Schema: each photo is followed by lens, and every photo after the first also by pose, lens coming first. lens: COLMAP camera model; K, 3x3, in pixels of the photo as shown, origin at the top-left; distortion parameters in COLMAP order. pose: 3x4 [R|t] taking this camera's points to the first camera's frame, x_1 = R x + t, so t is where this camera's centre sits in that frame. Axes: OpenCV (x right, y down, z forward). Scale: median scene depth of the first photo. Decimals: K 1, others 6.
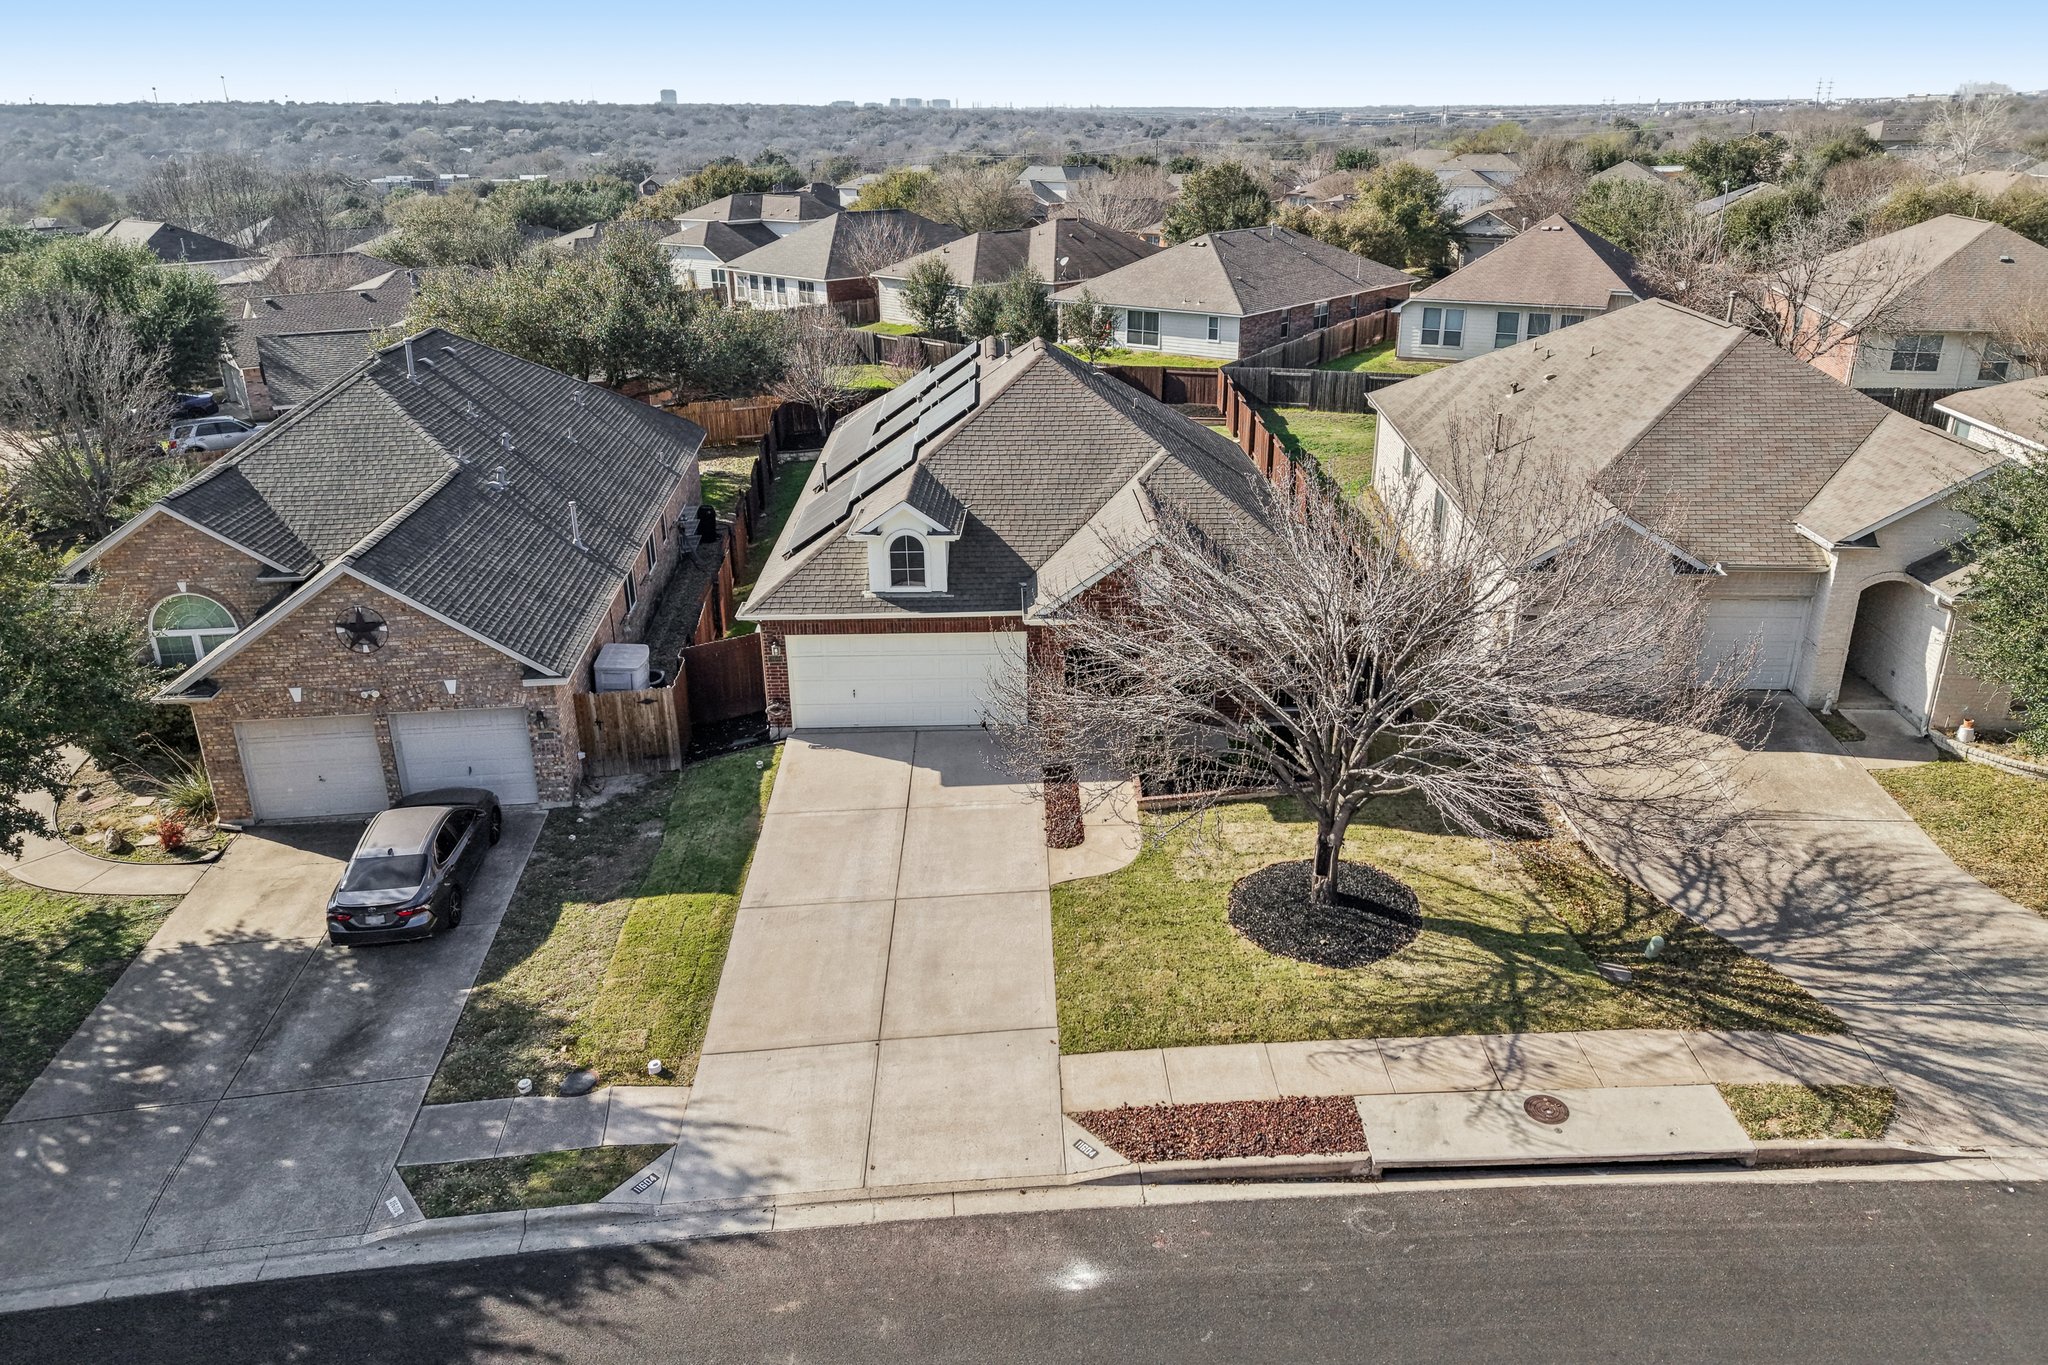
lens RADIAL K [[1442.6, 0, 1108.2], [0, 1442.6, 727.5], [0, 0, 1]] dist [0.018847, -0.019719]
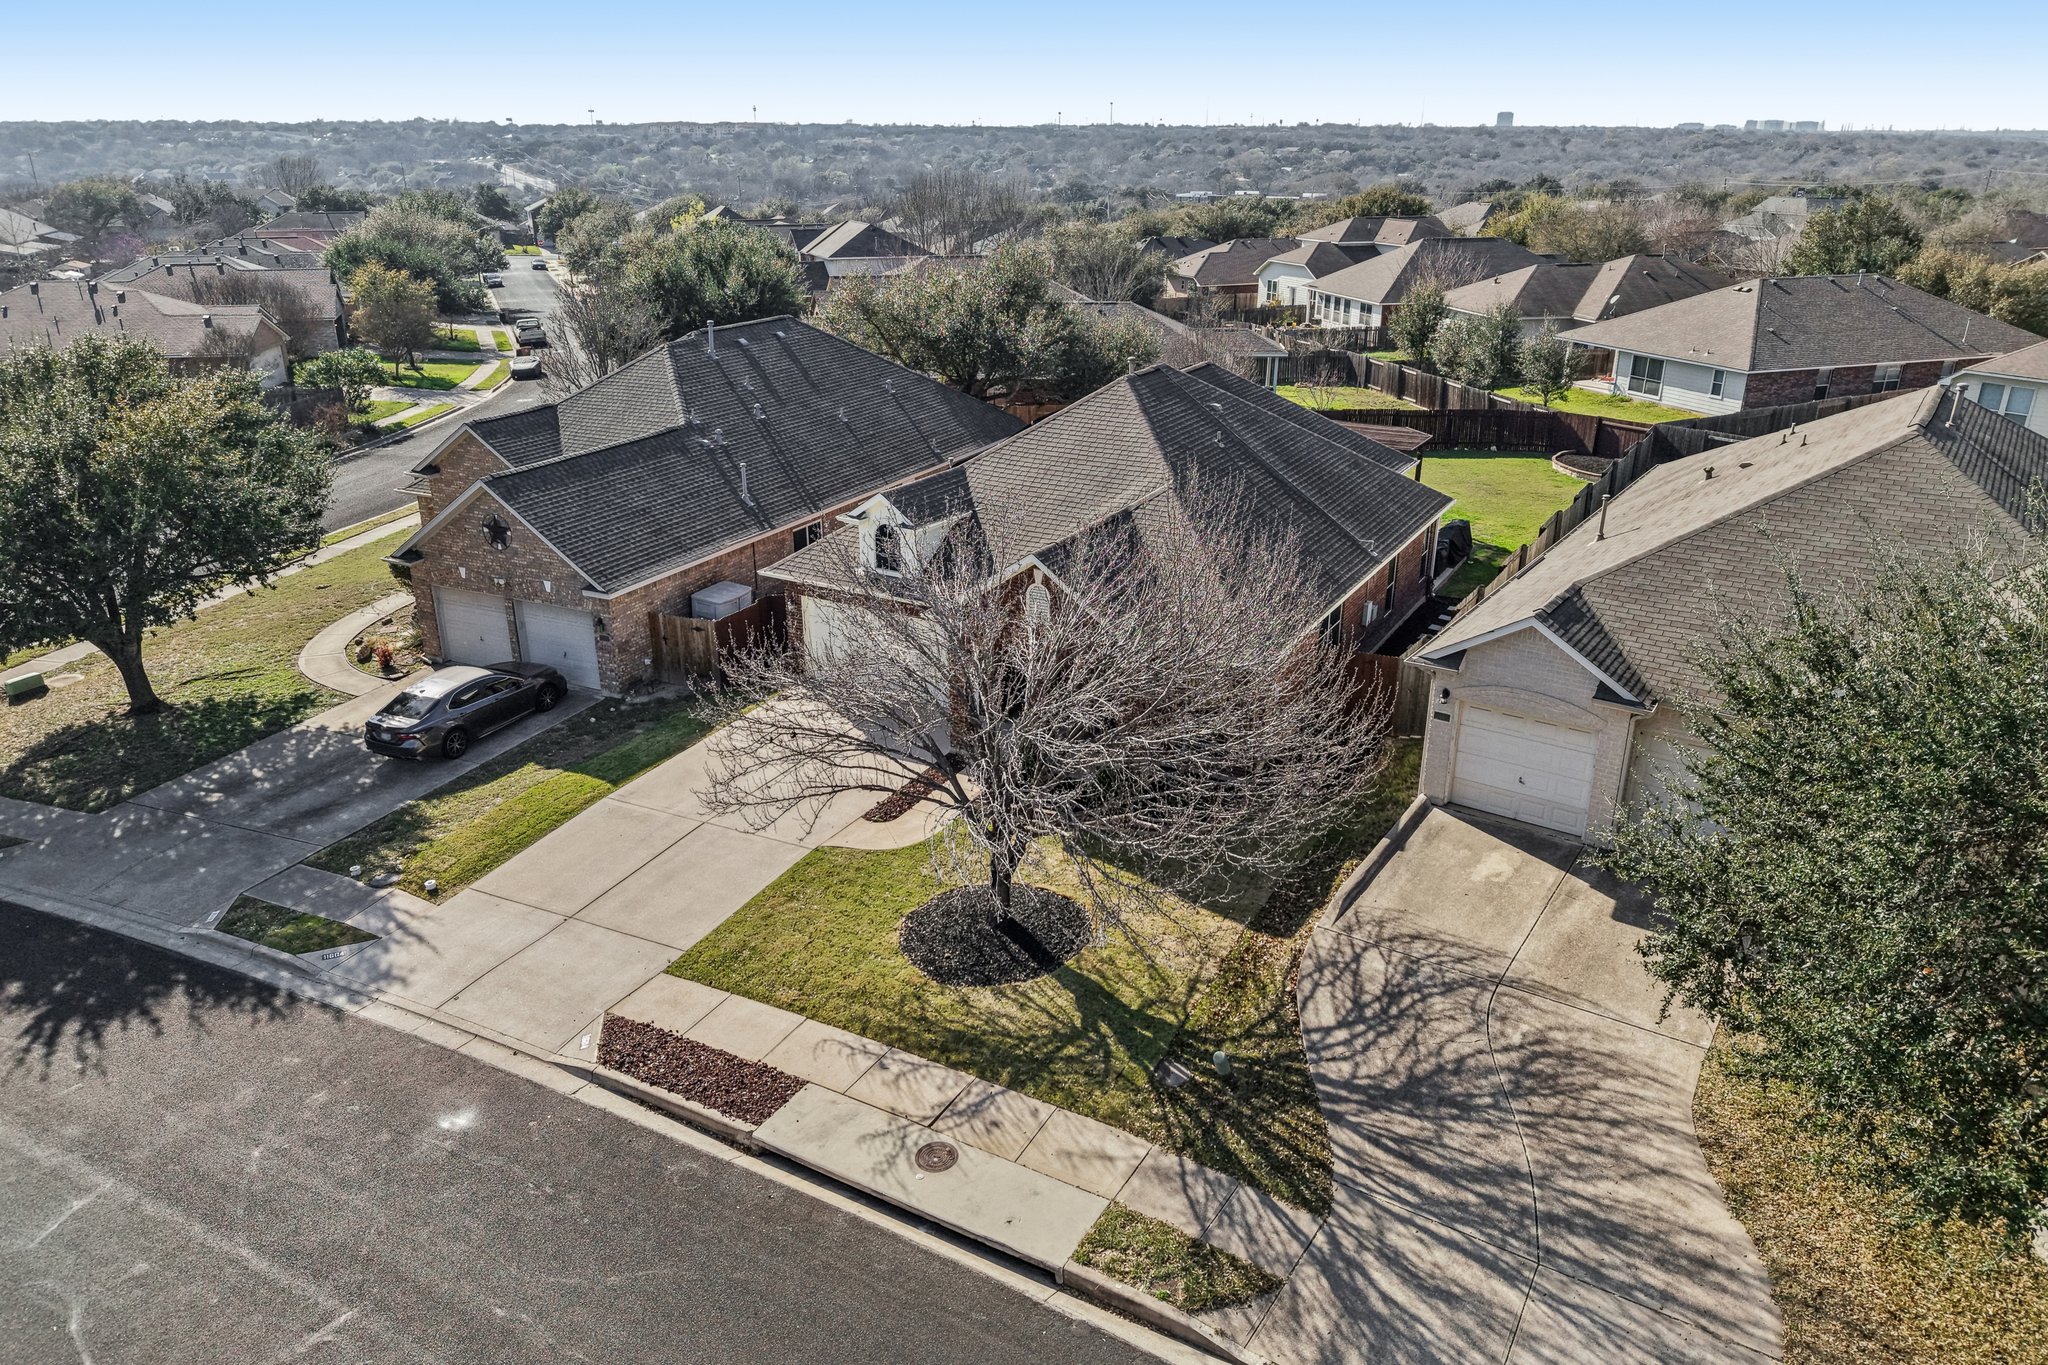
lens RADIAL K [[1442.6, 0, 1037.6], [0, 1442.6, 685.5], [0, 0, 1]] dist [0.018847, -0.019719]
pose [[0.841419, 0.197238, -0.503101, 0.700818], [-0.216176, 0.976126, 0.021139, -0.076668], [0.495259, 0.090972, 0.863969, 0.130634]]
